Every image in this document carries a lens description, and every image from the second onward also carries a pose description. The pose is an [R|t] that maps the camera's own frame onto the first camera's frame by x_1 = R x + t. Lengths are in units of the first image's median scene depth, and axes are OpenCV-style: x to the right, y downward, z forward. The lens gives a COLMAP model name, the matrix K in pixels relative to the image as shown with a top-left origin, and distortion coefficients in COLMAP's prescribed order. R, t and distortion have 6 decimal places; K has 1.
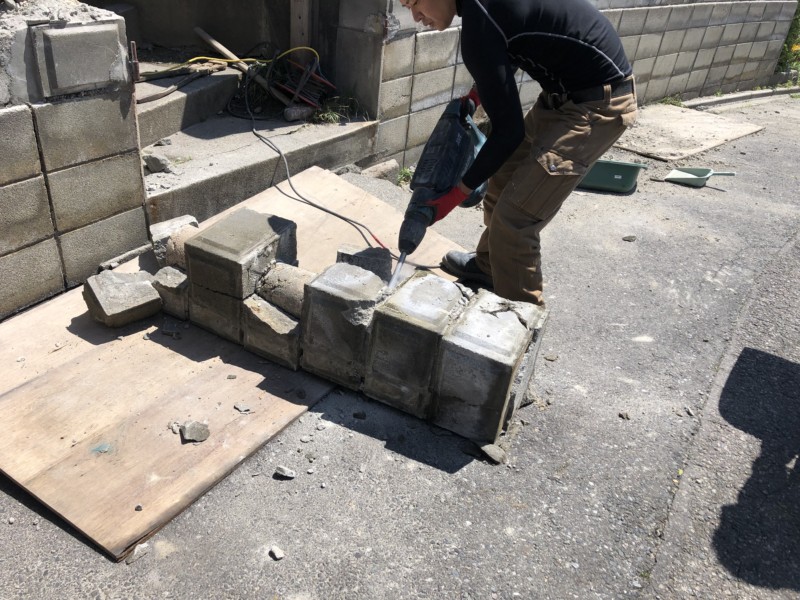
lens RADIAL K [[648.9, 0, 396.9], [0, 648.9, 291.1], [0, 0, 1]] dist [0.024481, -0.001780]
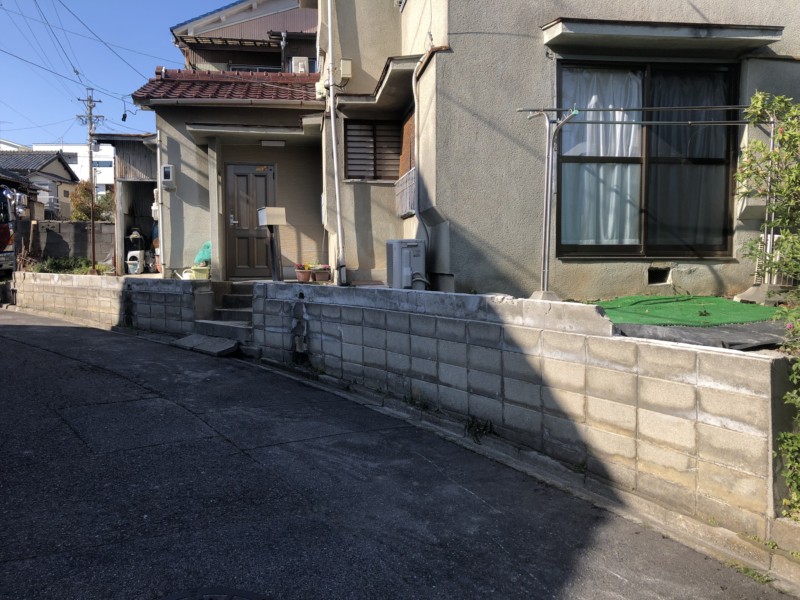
lens RADIAL K [[648.9, 0, 396.9], [0, 648.9, 291.1], [0, 0, 1]] dist [0.024481, -0.001780]
pose [[-0.143807, -0.037043, -0.988912, 2.214596], [-0.522223, 0.851671, 0.044039, -0.727377], [0.840597, 0.522766, -0.141821, 1.616347]]
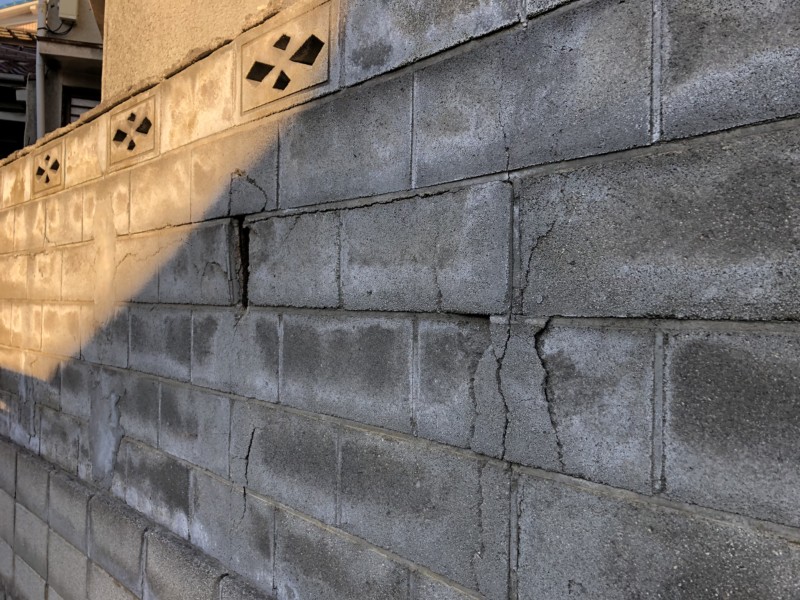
lens RADIAL K [[648.9, 0, 396.9], [0, 648.9, 291.1], [0, 0, 1]] dist [0.024481, -0.001780]
pose [[0.014776, -0.129307, -0.991494, 1.312269], [-0.548679, 0.827925, -0.116152, -0.916340], [0.835903, 0.545728, -0.058715, 1.735651]]
